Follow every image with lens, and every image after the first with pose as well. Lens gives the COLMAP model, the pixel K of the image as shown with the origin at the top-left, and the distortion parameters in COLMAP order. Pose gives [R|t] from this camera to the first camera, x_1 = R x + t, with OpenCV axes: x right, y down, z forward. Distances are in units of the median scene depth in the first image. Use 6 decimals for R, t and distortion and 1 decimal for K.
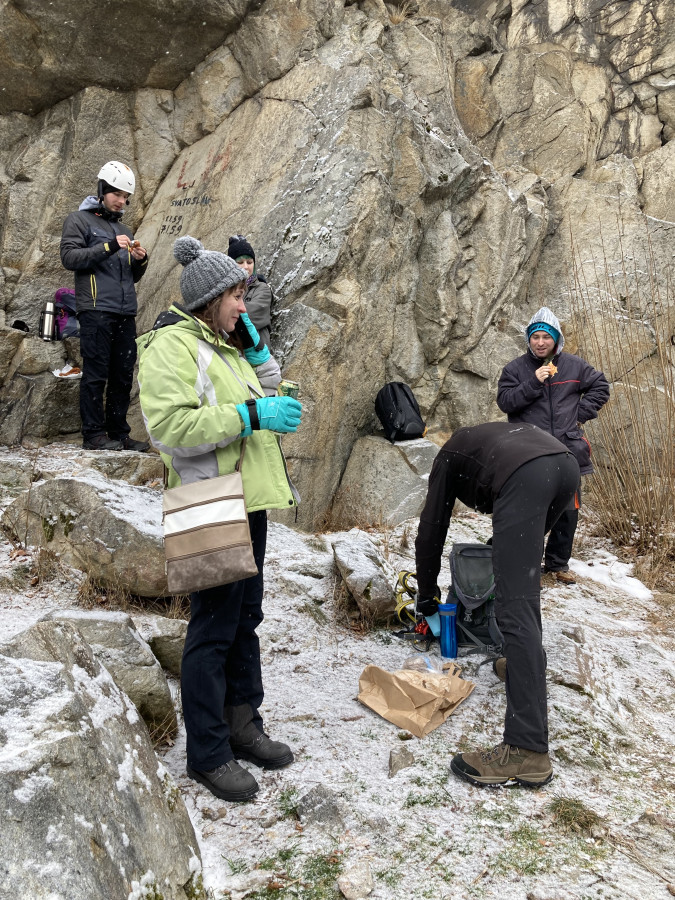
lens RADIAL K [[745.7, 0, 337.5], [0, 745.7, 450.0], [0, 0, 1]] dist [0.026825, -0.012816]
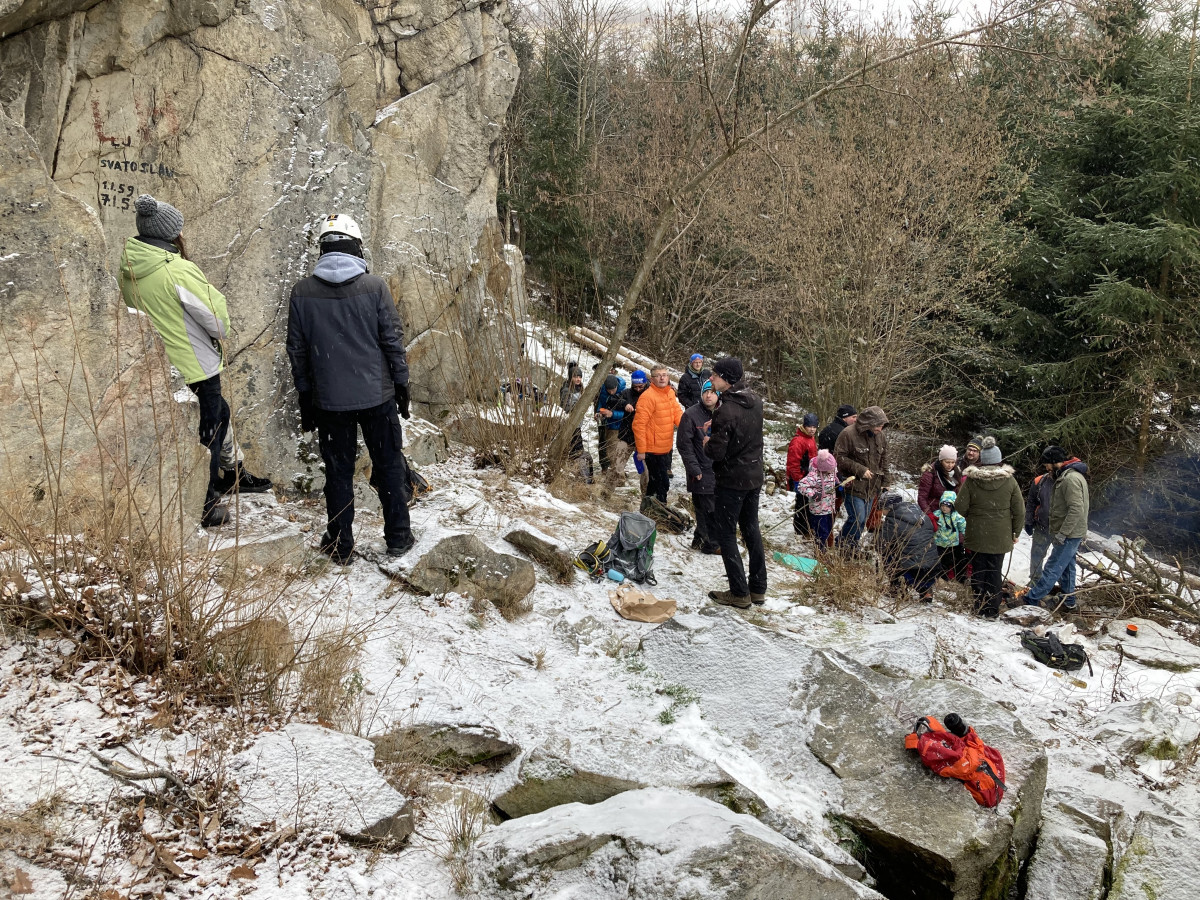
lens RADIAL K [[994.2, 0, 600.0], [0, 994.2, 450.0], [0, 0, 1]] dist [0.026825, -0.012816]
pose [[0.506910, -0.186071, 0.841677, -0.889014], [0.006611, 0.977235, 0.212058, -0.249174], [-0.861973, -0.101931, 0.496600, -0.013681]]
